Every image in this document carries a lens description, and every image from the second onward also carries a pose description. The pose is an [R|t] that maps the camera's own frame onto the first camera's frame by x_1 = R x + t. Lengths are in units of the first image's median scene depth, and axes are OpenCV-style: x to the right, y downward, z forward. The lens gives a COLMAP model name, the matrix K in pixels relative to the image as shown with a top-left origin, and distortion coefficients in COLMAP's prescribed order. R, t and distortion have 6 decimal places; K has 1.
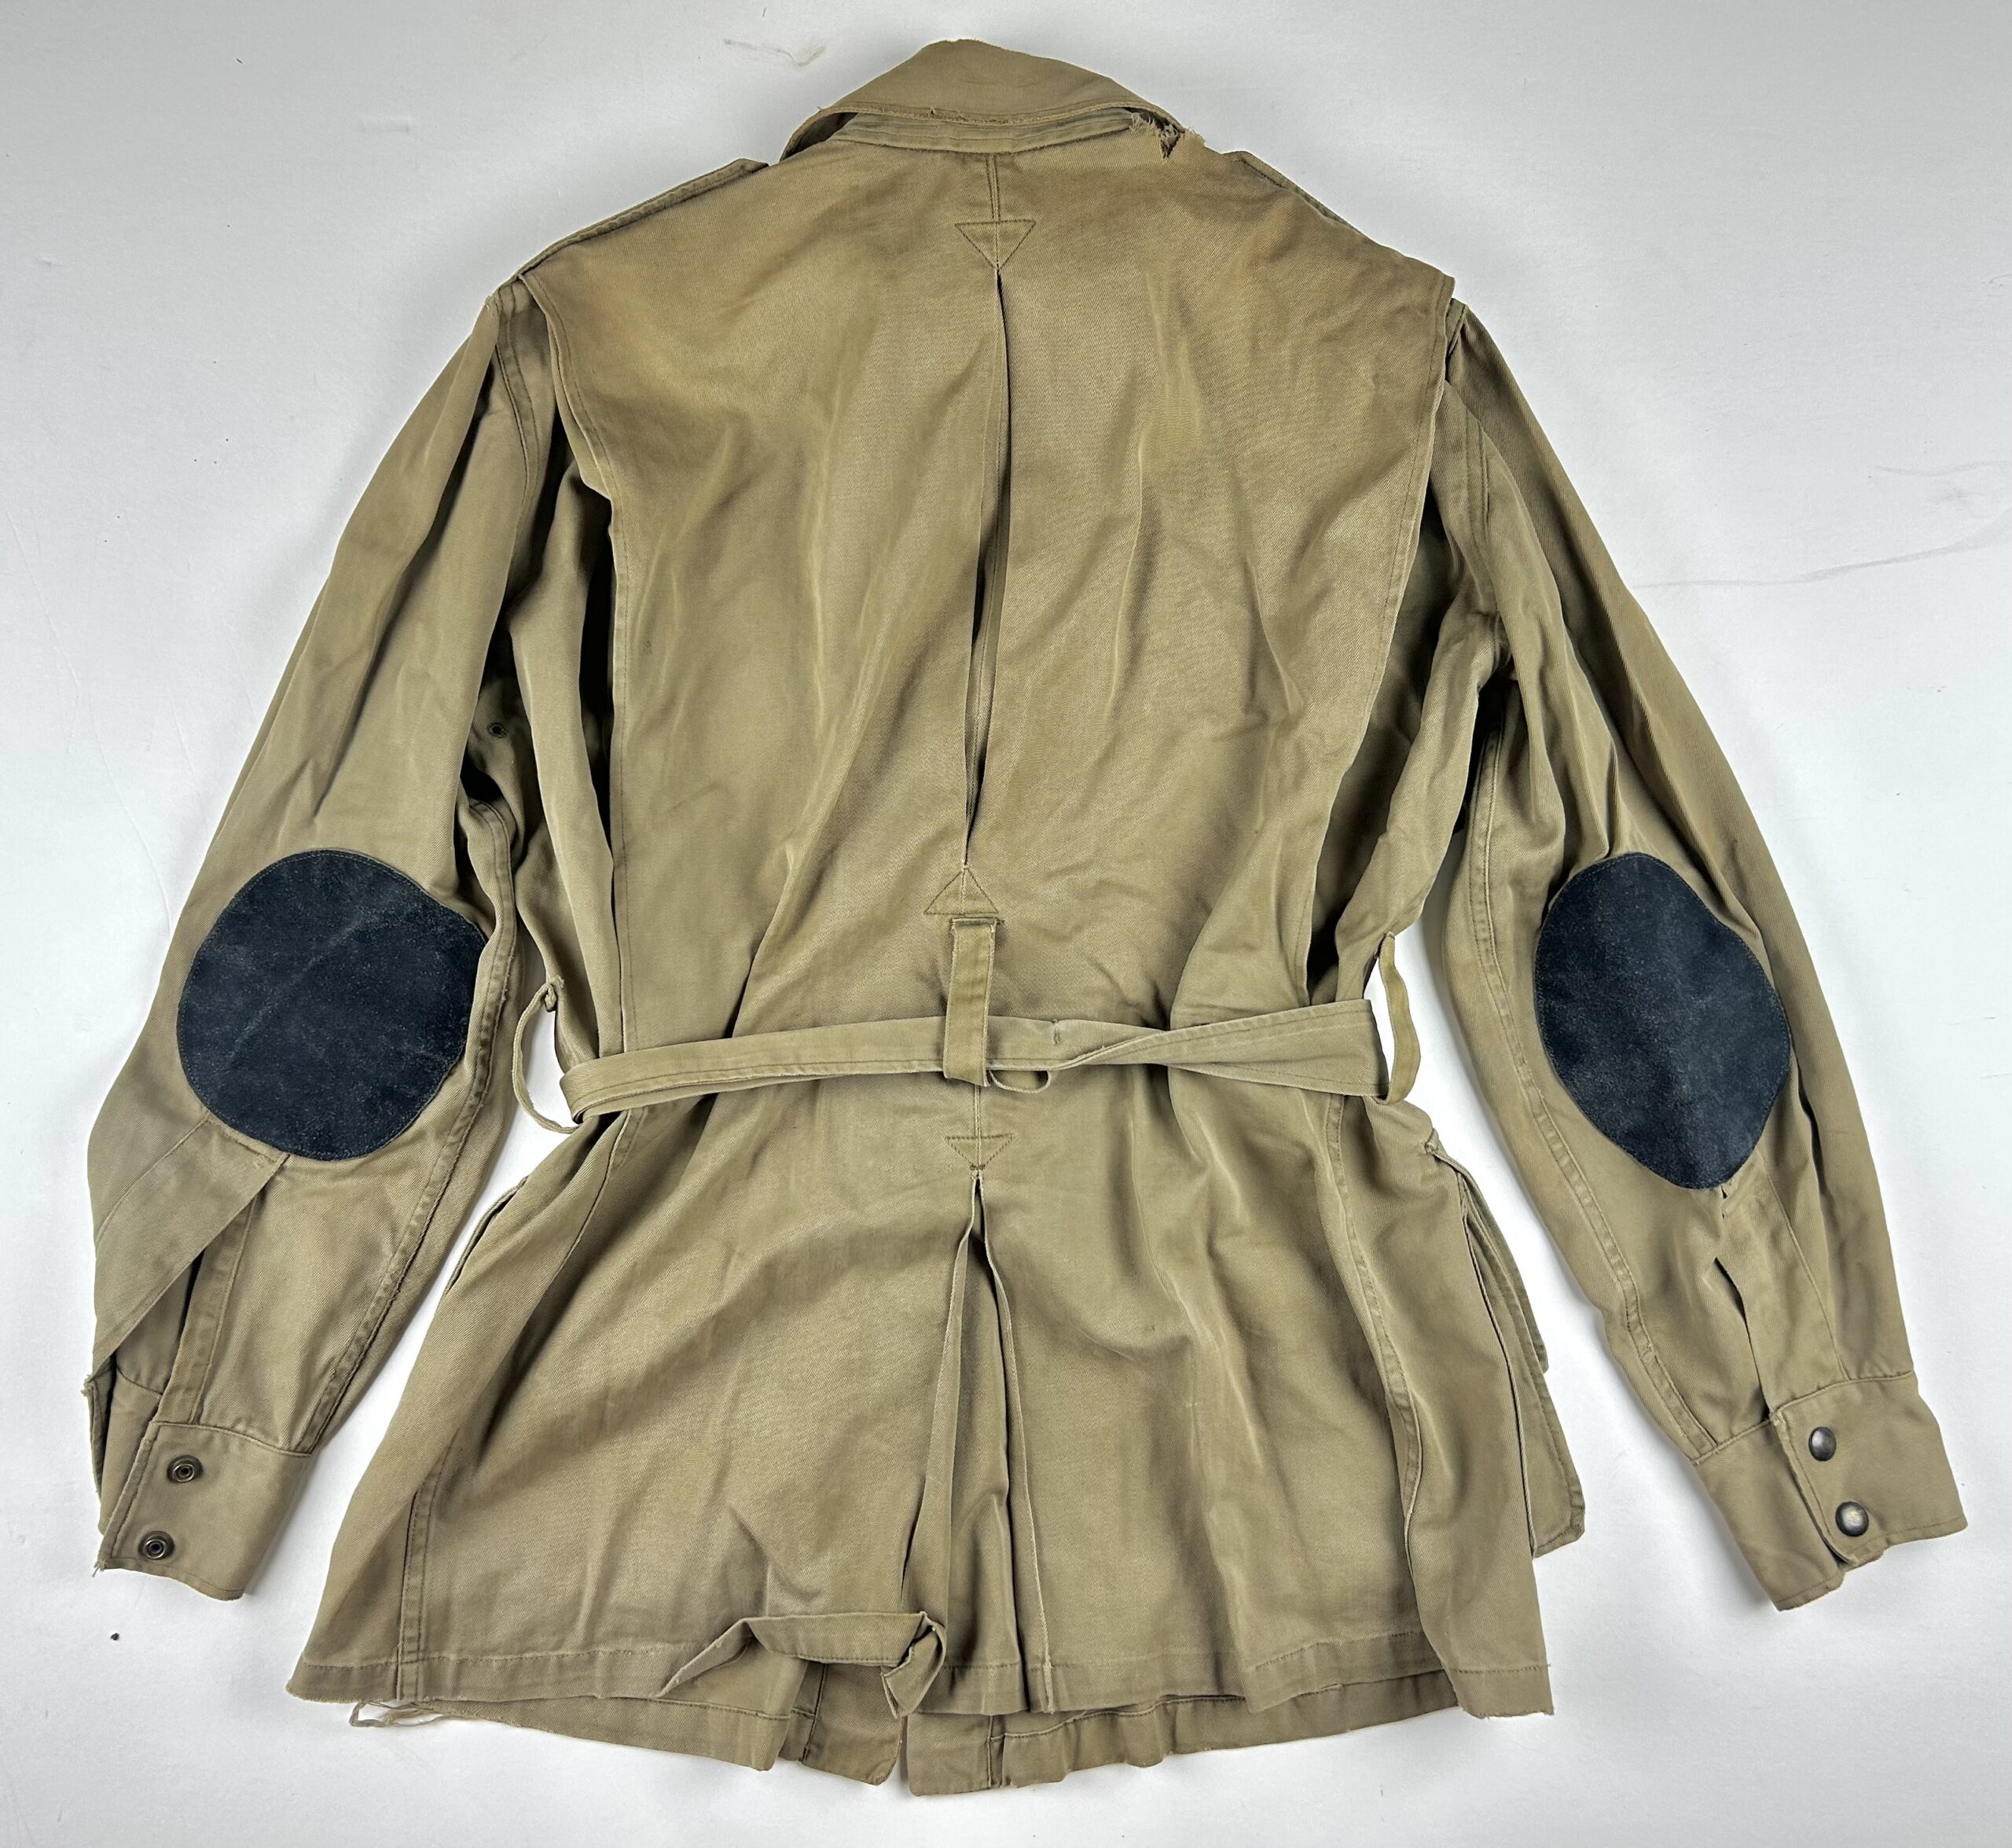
lens RADIAL K [[1948.7, 0, 963.7], [0, 1948.7, 893.5], [0, 0, 1]] dist [0.158035, -0.425229]
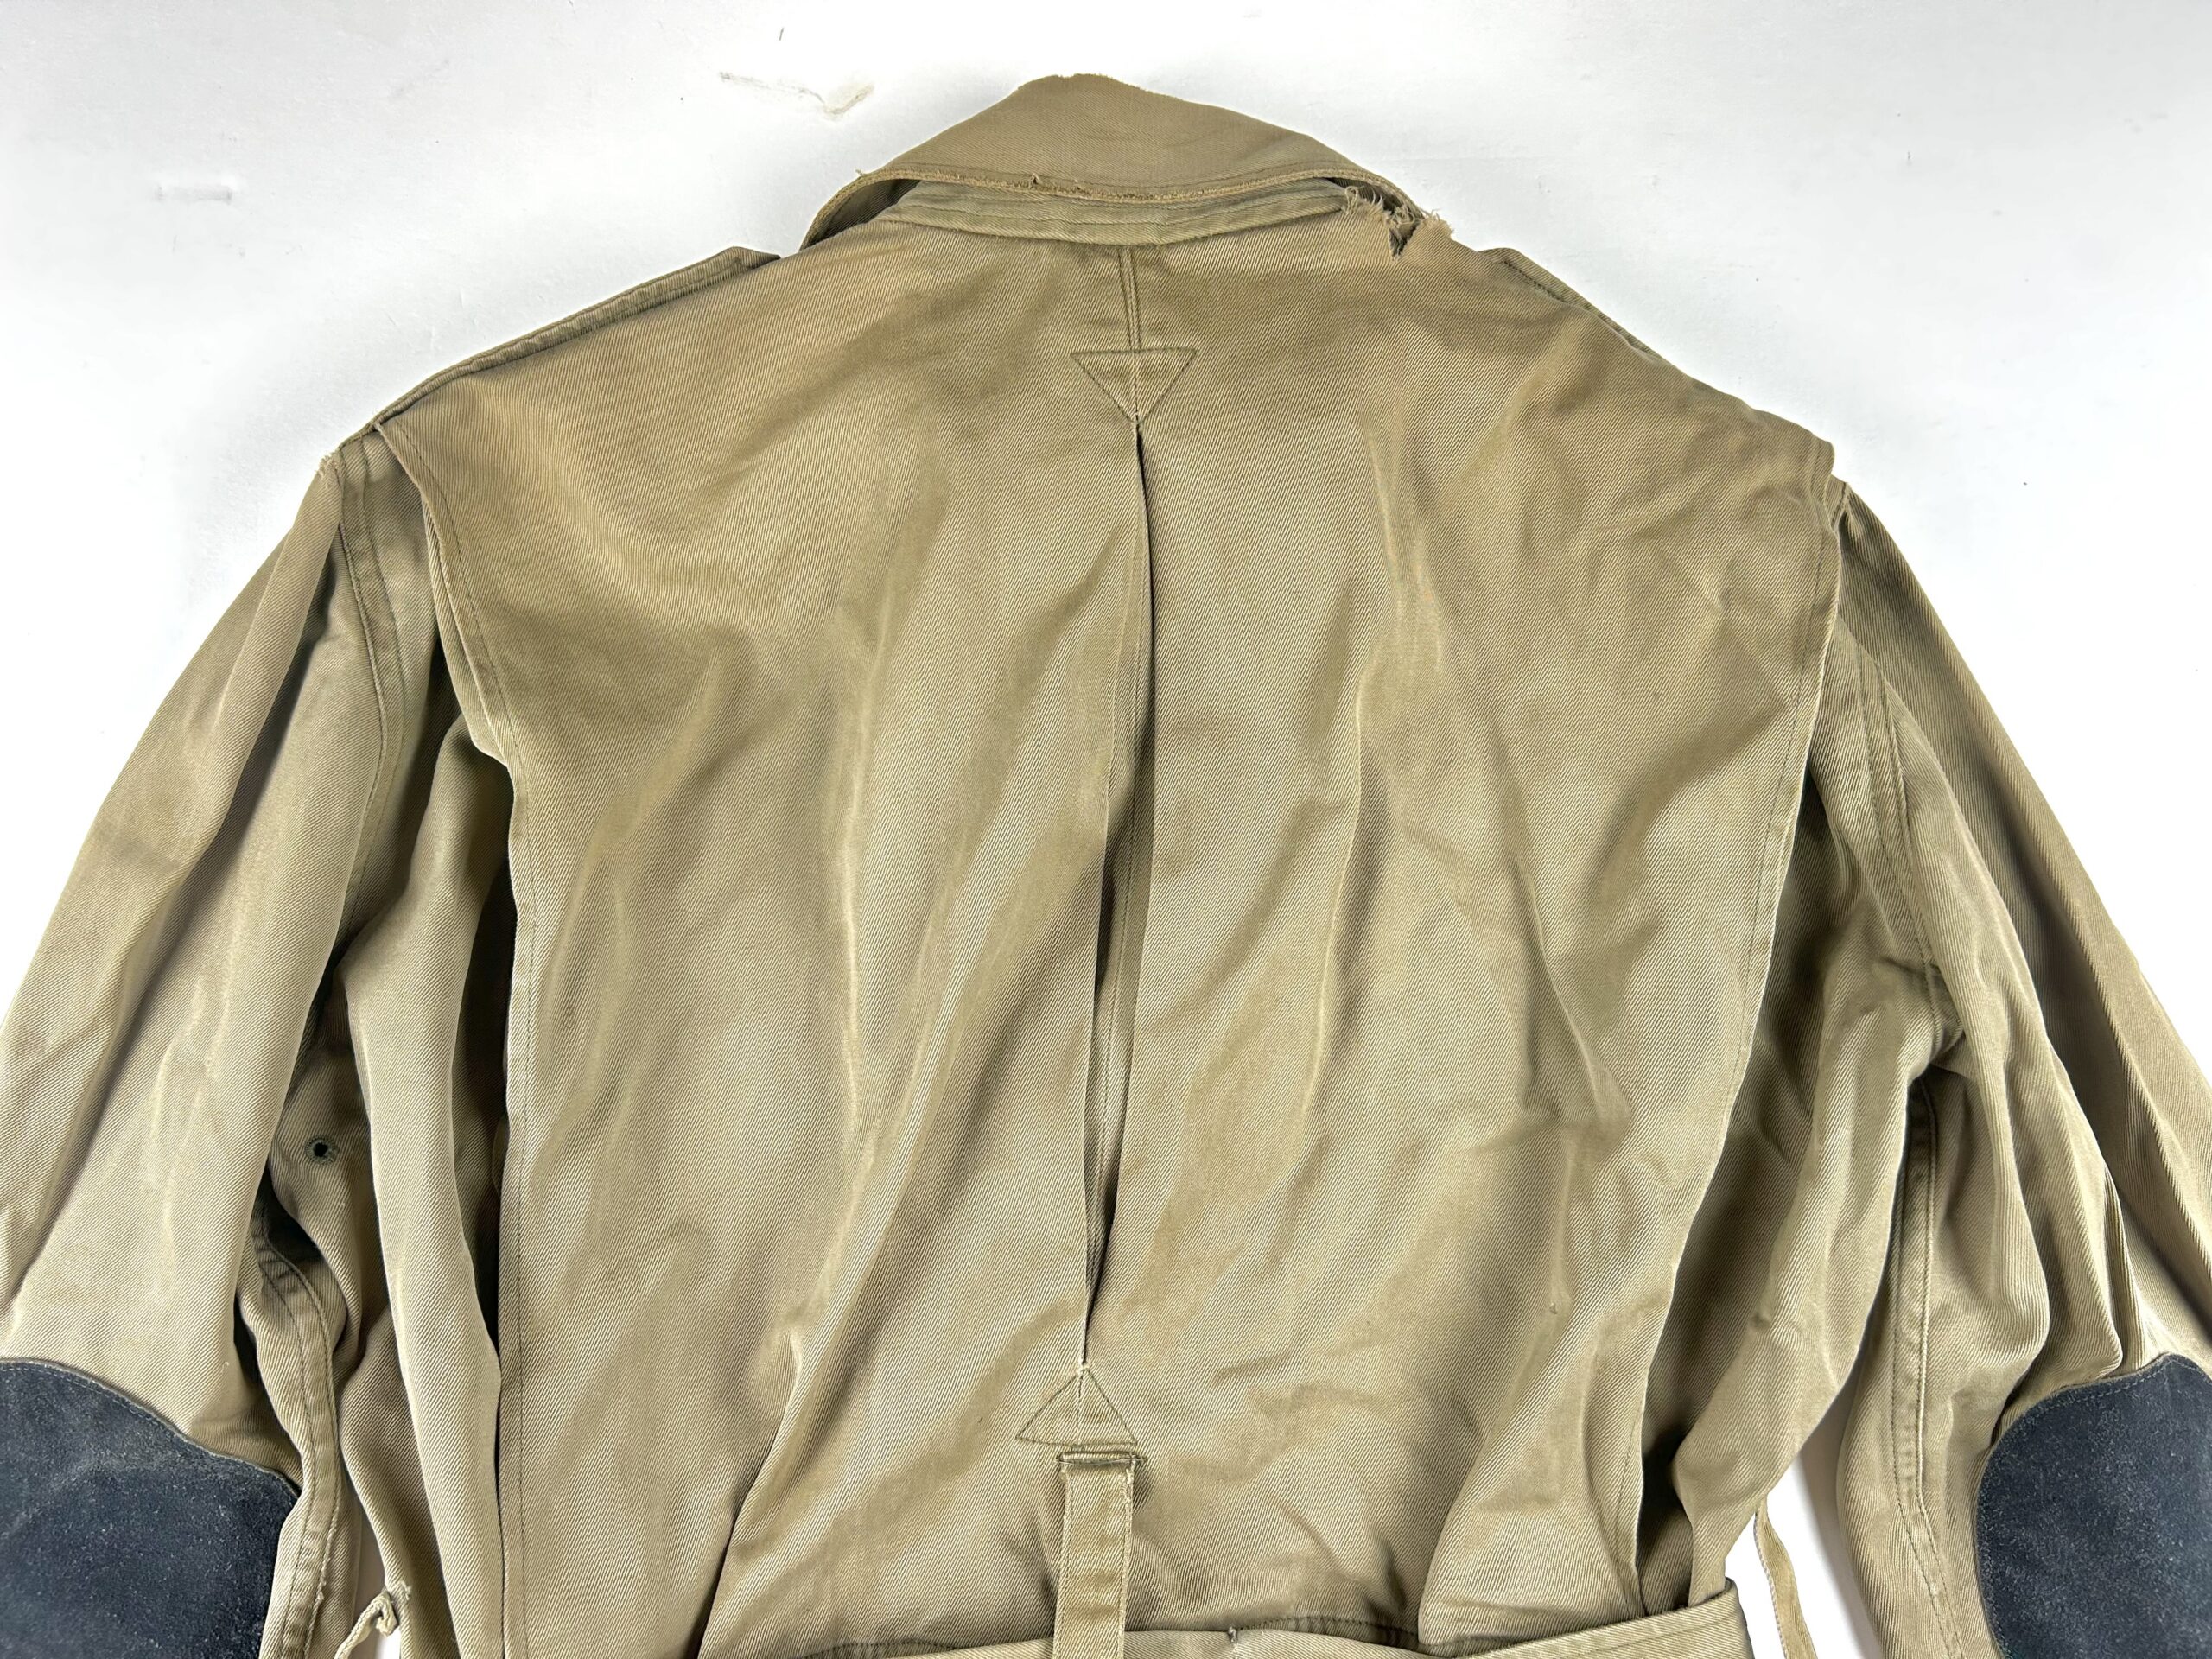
lens RADIAL K [[1737.5, 0, 1106.0], [0, 1737.5, 829.5], [0, 0, 1]] dist [0.051817, -0.071973]
pose [[0.999325, 0.002626, 0.036641, -0.012948], [-0.000904, 0.998897, -0.046957, -0.157941], [-0.036723, 0.046892, 0.998225, 0.441746]]
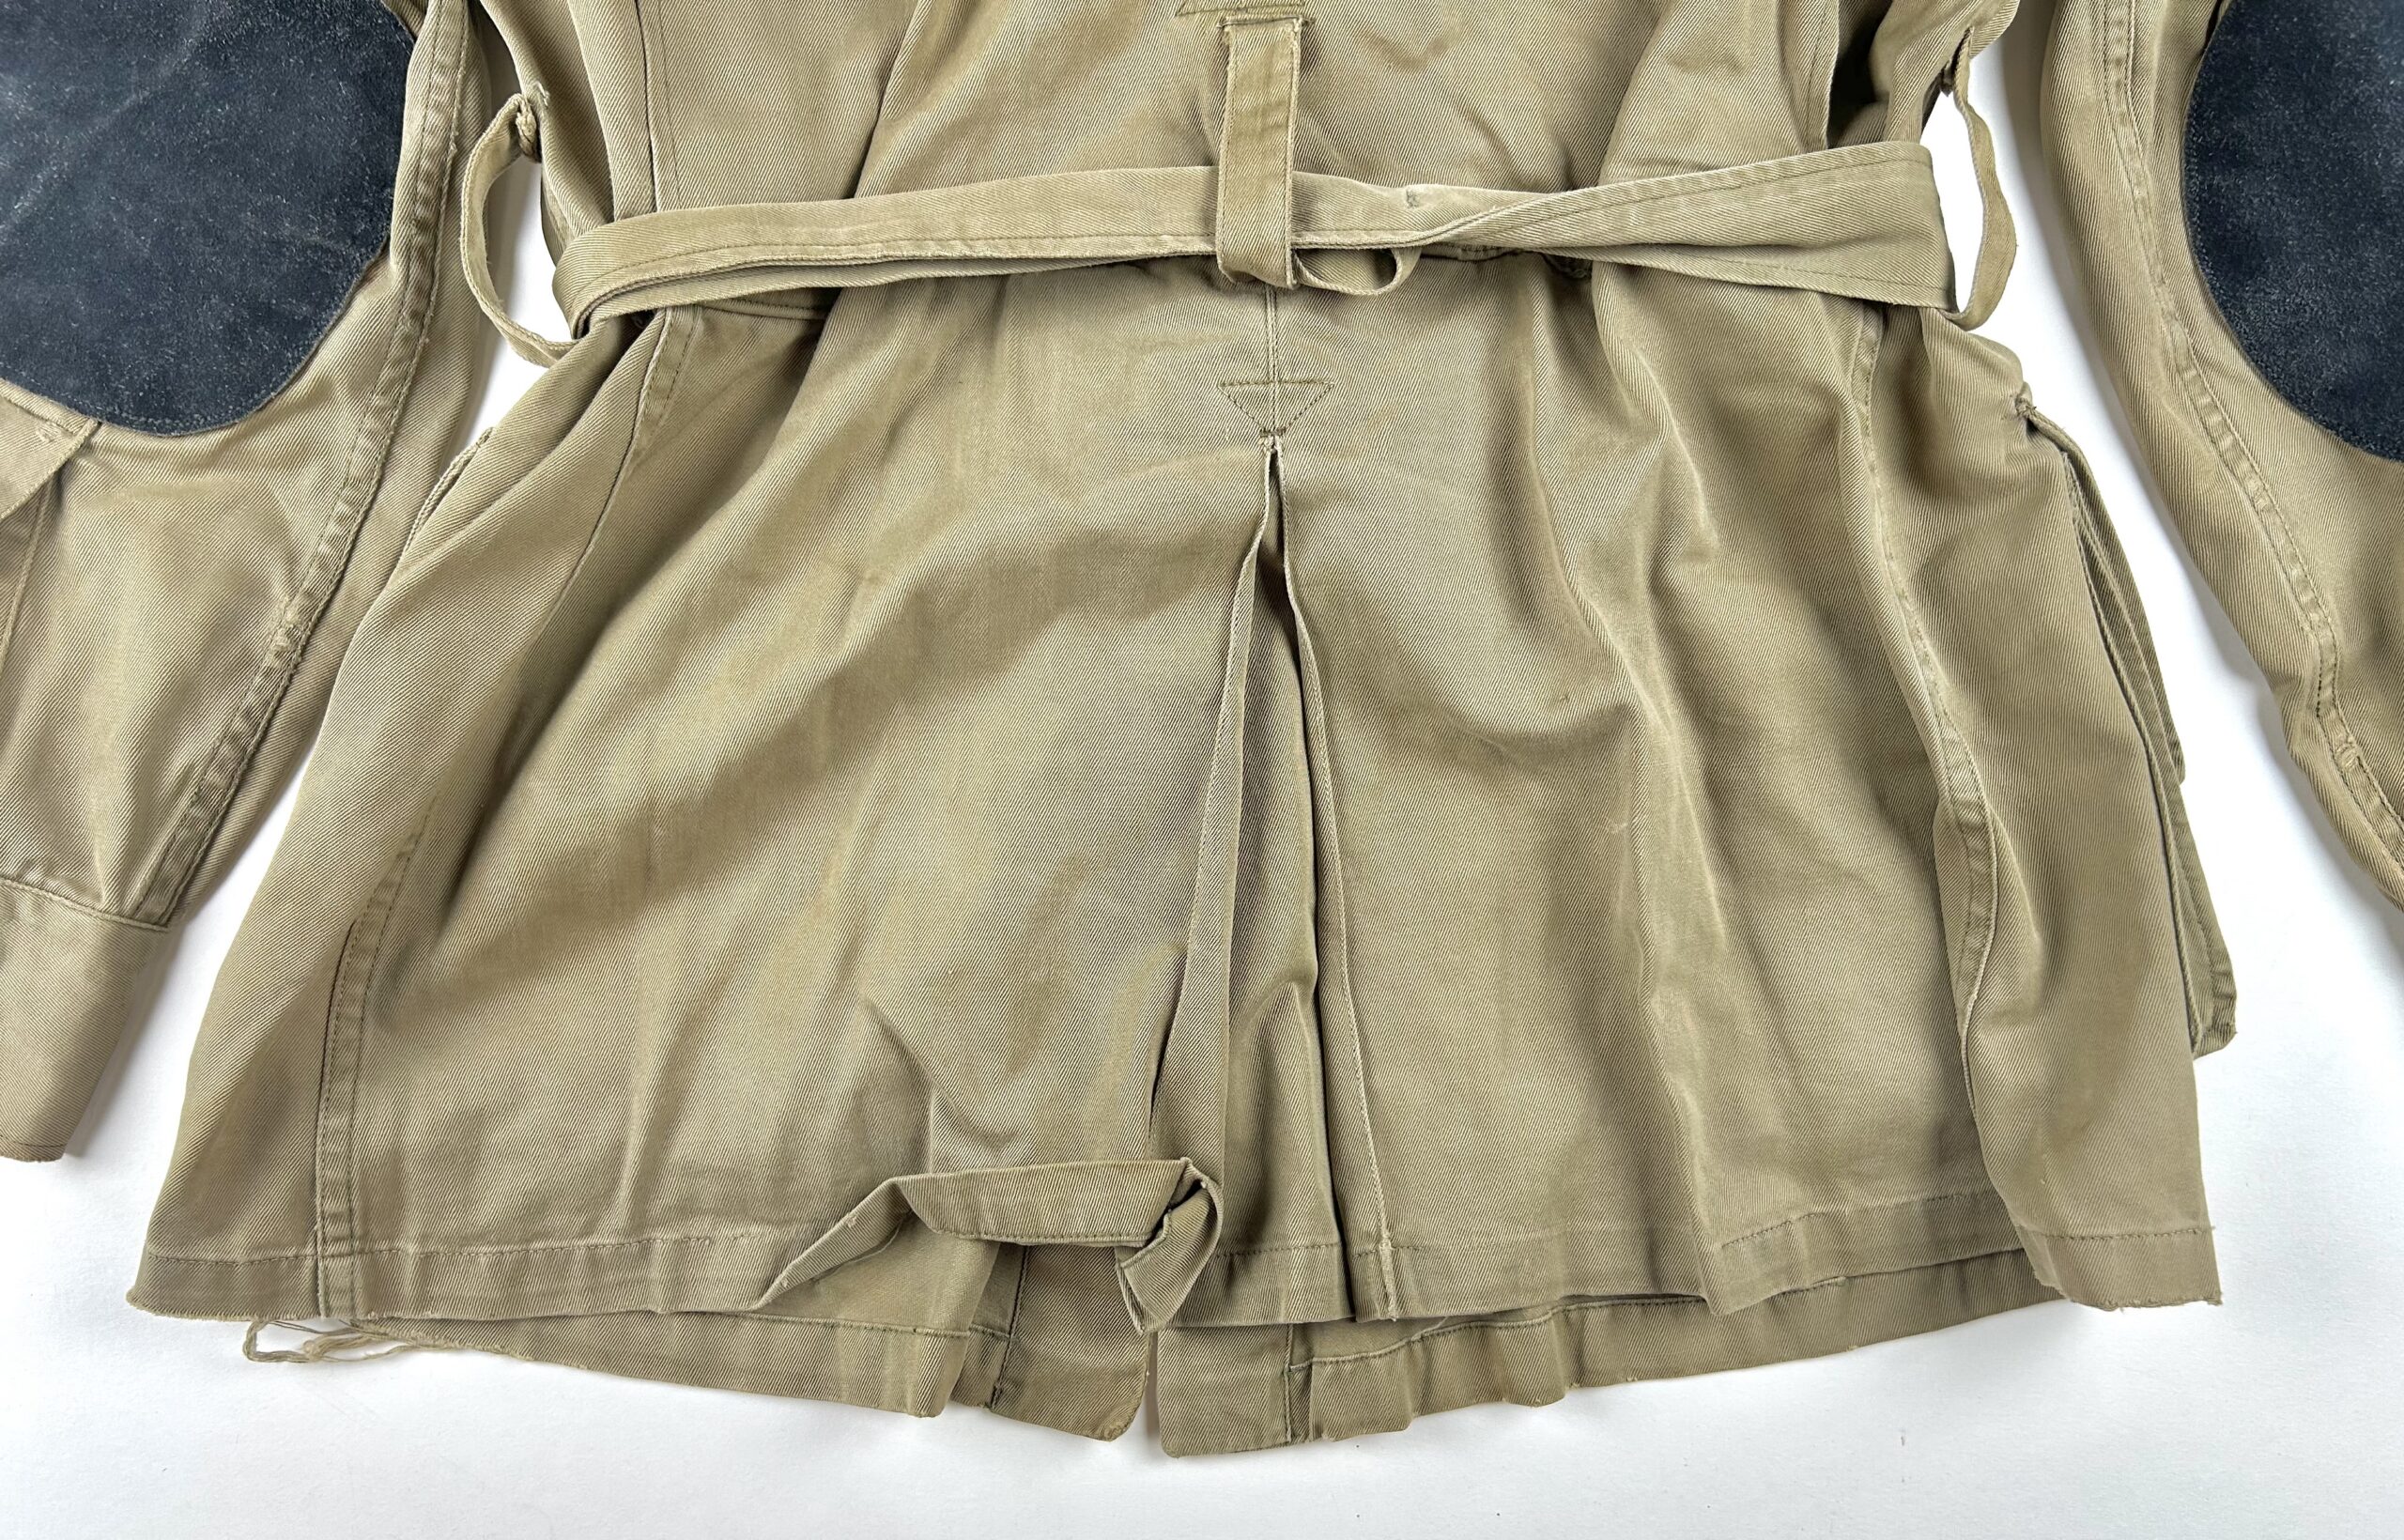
lens RADIAL K [[1905.2, 0, 1205.2], [0, 1905.2, 888.4], [0, 0, 1]] dist [0.047502, -0.065643]
pose [[0.999412, -0.005906, 0.033767, -0.032973], [0.002902, 0.996087, 0.088329, 0.222109], [-0.034157, -0.088179, 0.995519, 0.409563]]
